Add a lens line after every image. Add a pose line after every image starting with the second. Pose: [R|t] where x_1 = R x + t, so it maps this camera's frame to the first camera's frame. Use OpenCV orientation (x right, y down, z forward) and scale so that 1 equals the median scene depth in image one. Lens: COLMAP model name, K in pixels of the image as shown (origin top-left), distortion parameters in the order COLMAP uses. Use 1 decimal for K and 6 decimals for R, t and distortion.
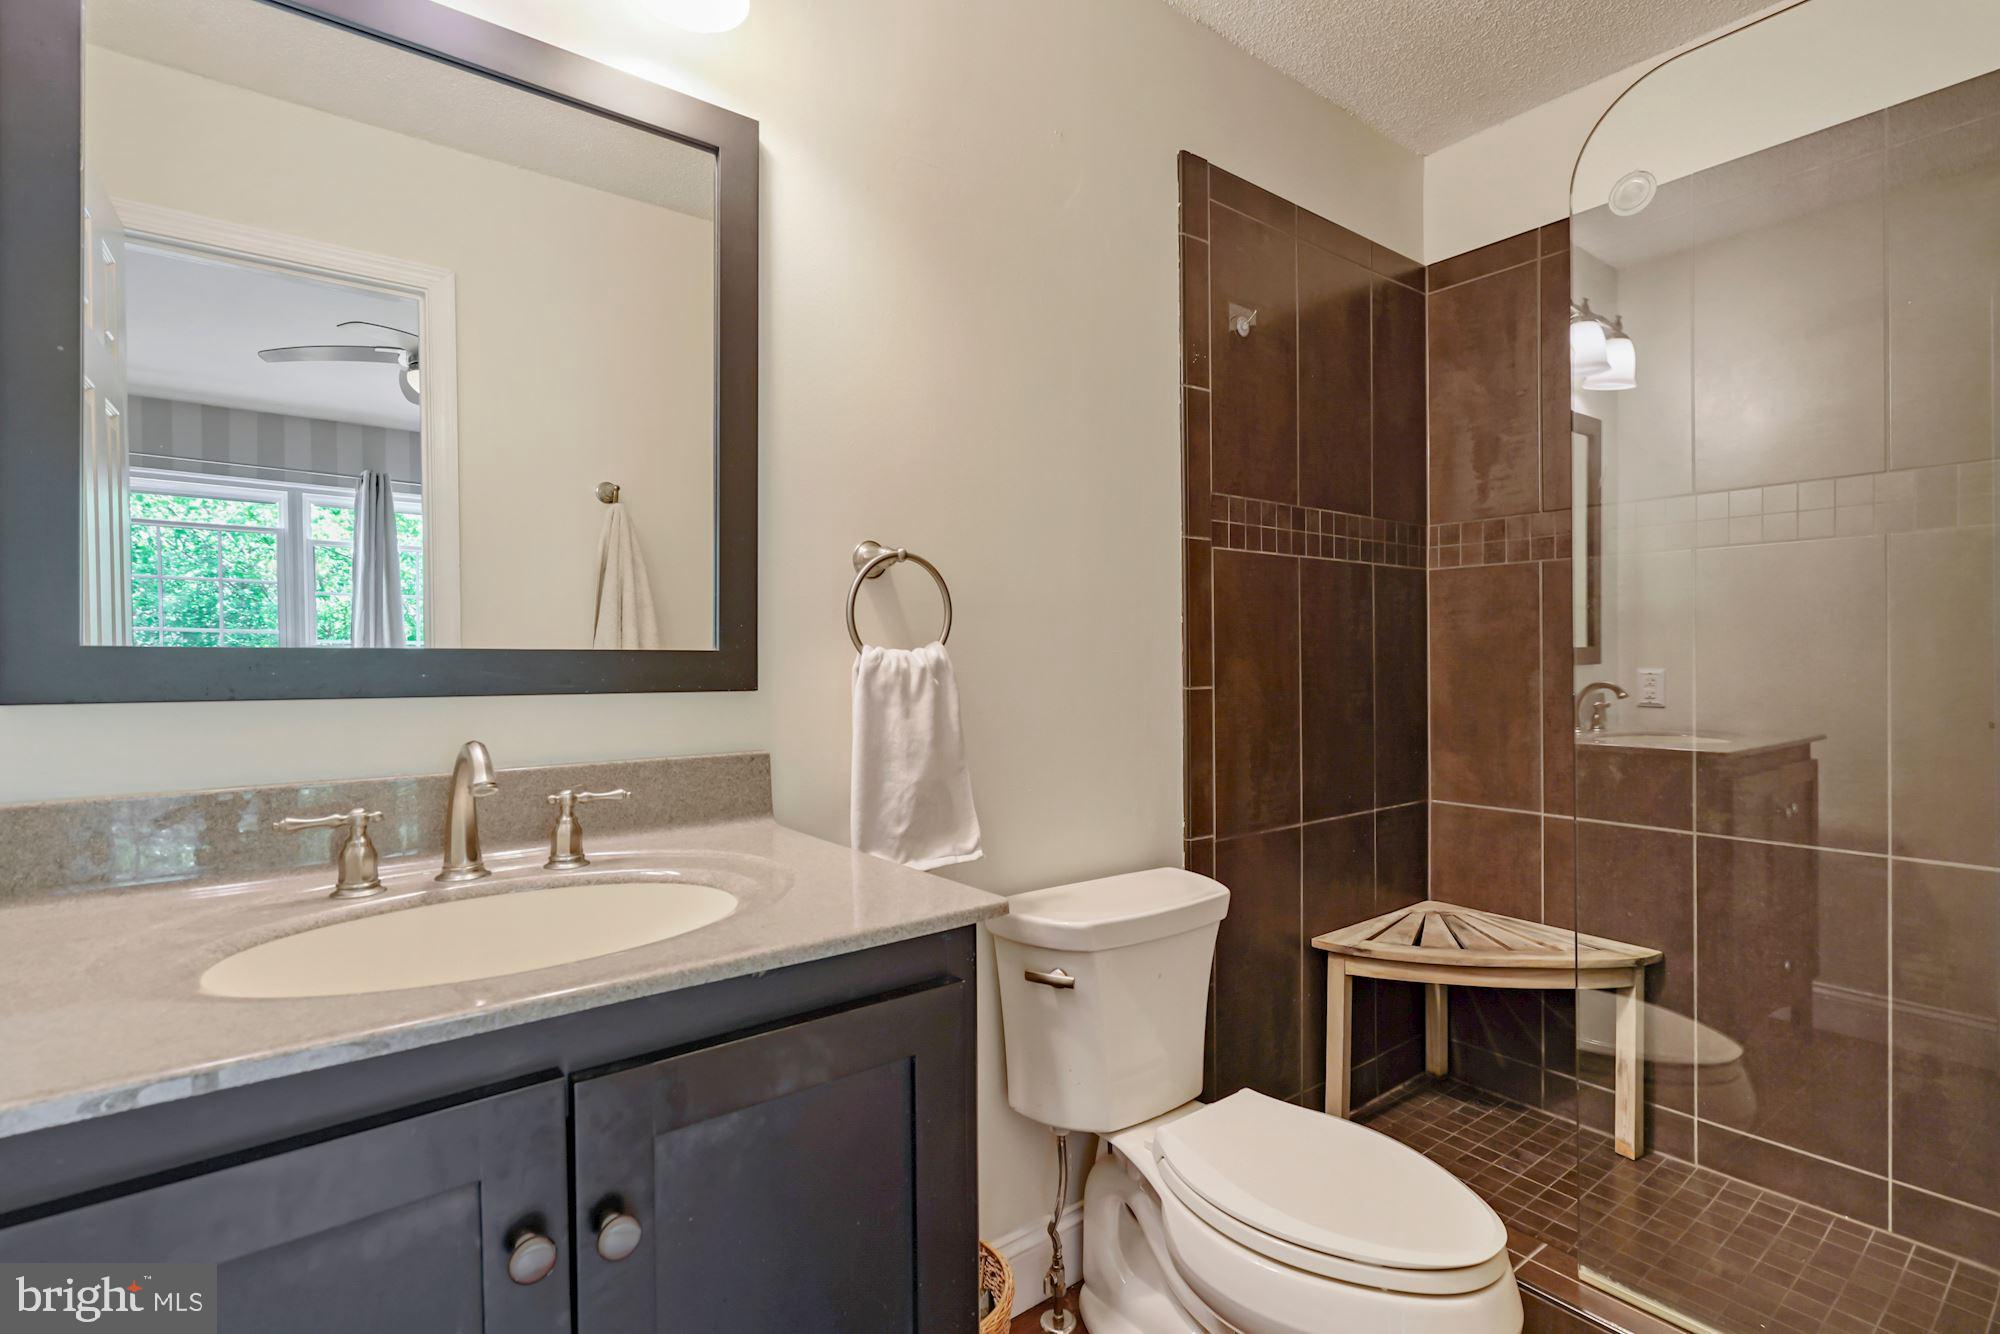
lens RADIAL K [[934.6, 0, 997.8], [0, 934.6, 681.6], [0, 0, 1]] dist [0.001648, 0.000539]
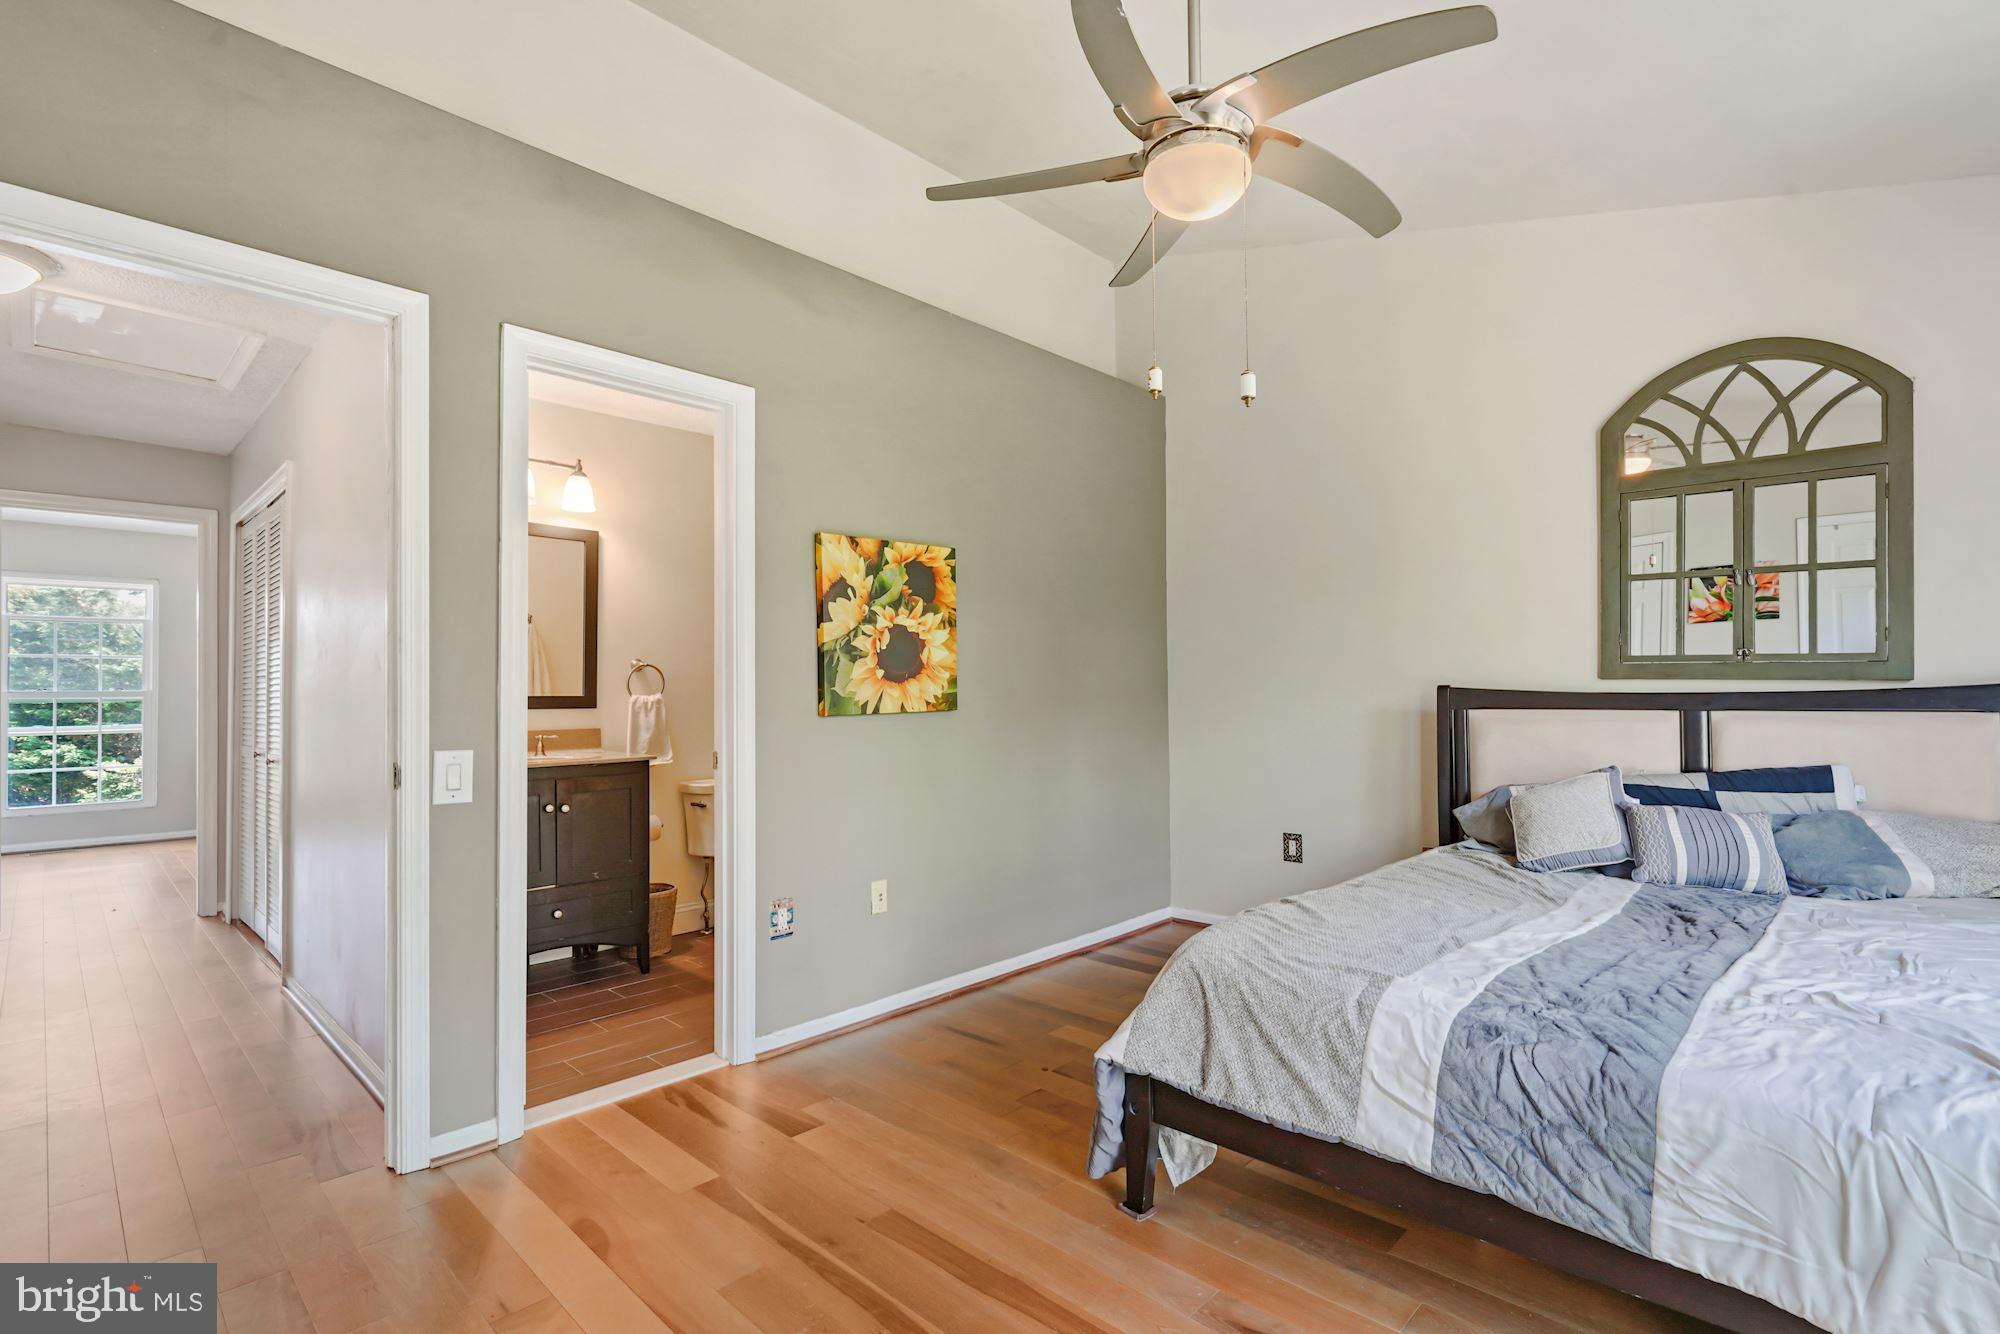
lens RADIAL K [[934.6, 0, 997.8], [0, 934.6, 681.6], [0, 0, 1]] dist [0.001648, 0.000539]
pose [[0.990699, -0.001278, 0.136068, 0.656681], [0.005290, 0.999562, -0.029125, 0.016976], [-0.135971, 0.029574, 0.990271, -2.318997]]
